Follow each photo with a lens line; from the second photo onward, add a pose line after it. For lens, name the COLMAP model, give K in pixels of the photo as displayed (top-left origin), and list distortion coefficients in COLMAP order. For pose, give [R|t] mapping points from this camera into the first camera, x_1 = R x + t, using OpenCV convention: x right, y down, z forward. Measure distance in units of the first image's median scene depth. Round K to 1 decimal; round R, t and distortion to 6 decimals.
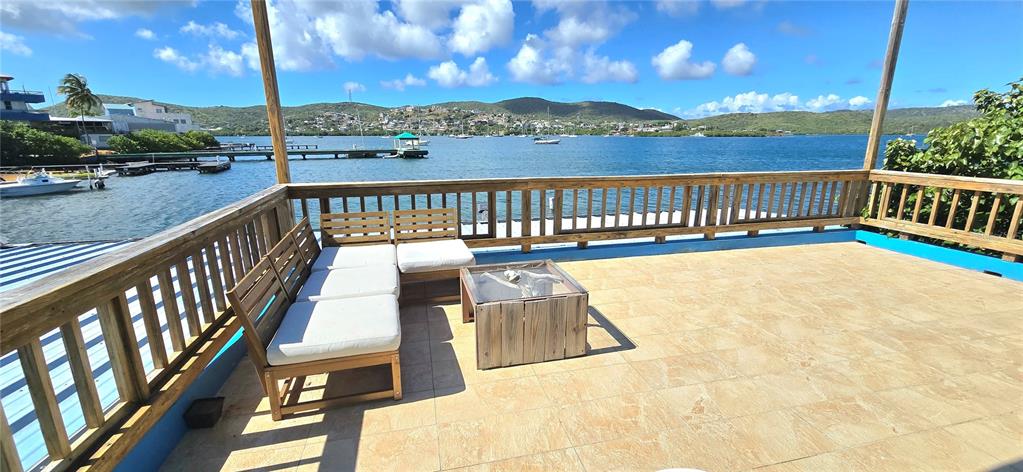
lens RADIAL K [[417.2, 0, 511.5], [0, 417.2, 236.0], [0, 0, 1]] dist [0.001969, 0.000110]
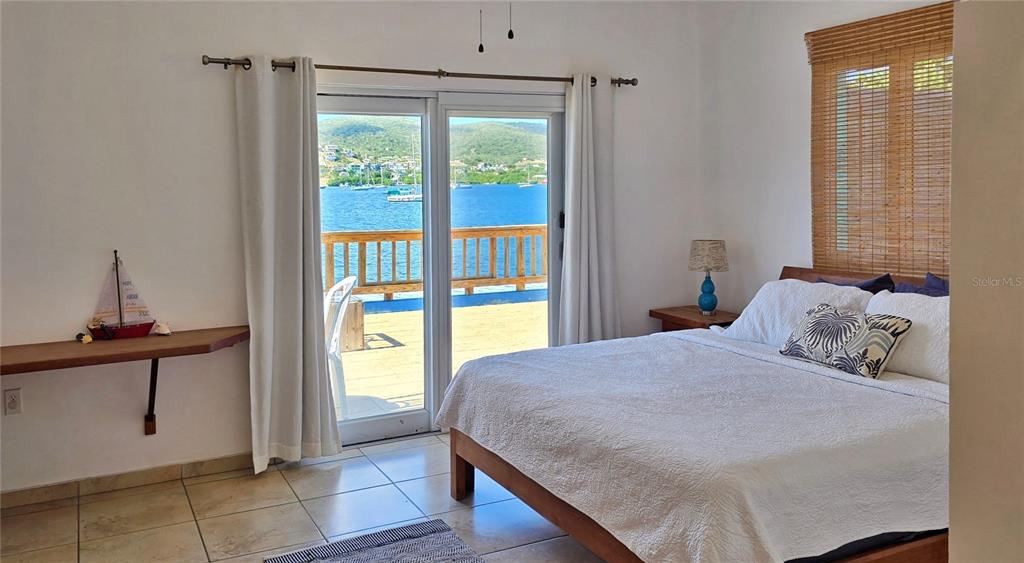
lens RADIAL K [[810.0, 0, 512.0], [0, 810.0, 281.5], [0, 0, 1]] dist [0.003964, -0.000293]
pose [[0.979294, -0.034683, 0.199452, 0.075953], [0.057974, 0.991999, -0.112151, 0.227476], [-0.193966, 0.121392, 0.973469, -1.000973]]
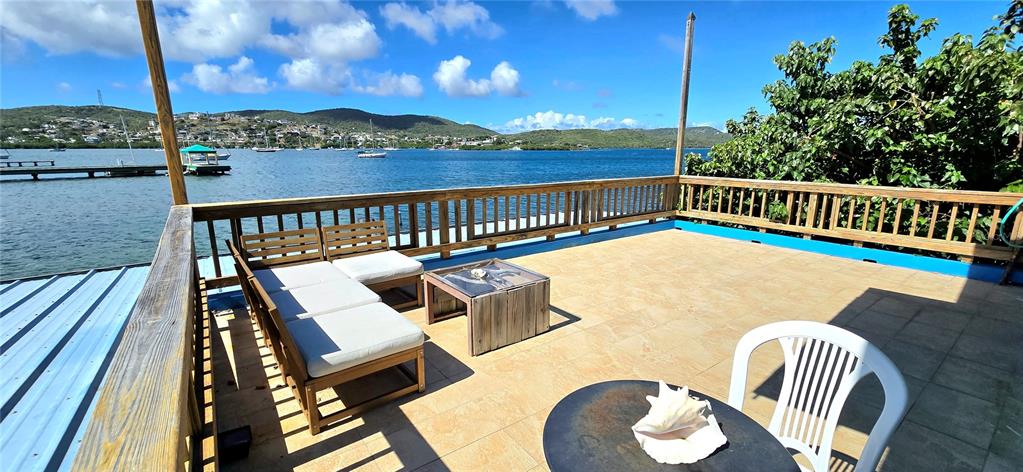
lens RADIAL K [[417.2, 0, 511.5], [0, 417.2, 236.0], [0, 0, 1]] dist [0.001969, 0.000110]
pose [[0.922350, -0.076552, 0.378695, -0.208278], [0.088306, 0.995999, -0.013739, 0.010782], [-0.376128, 0.046113, 0.925420, -0.053818]]
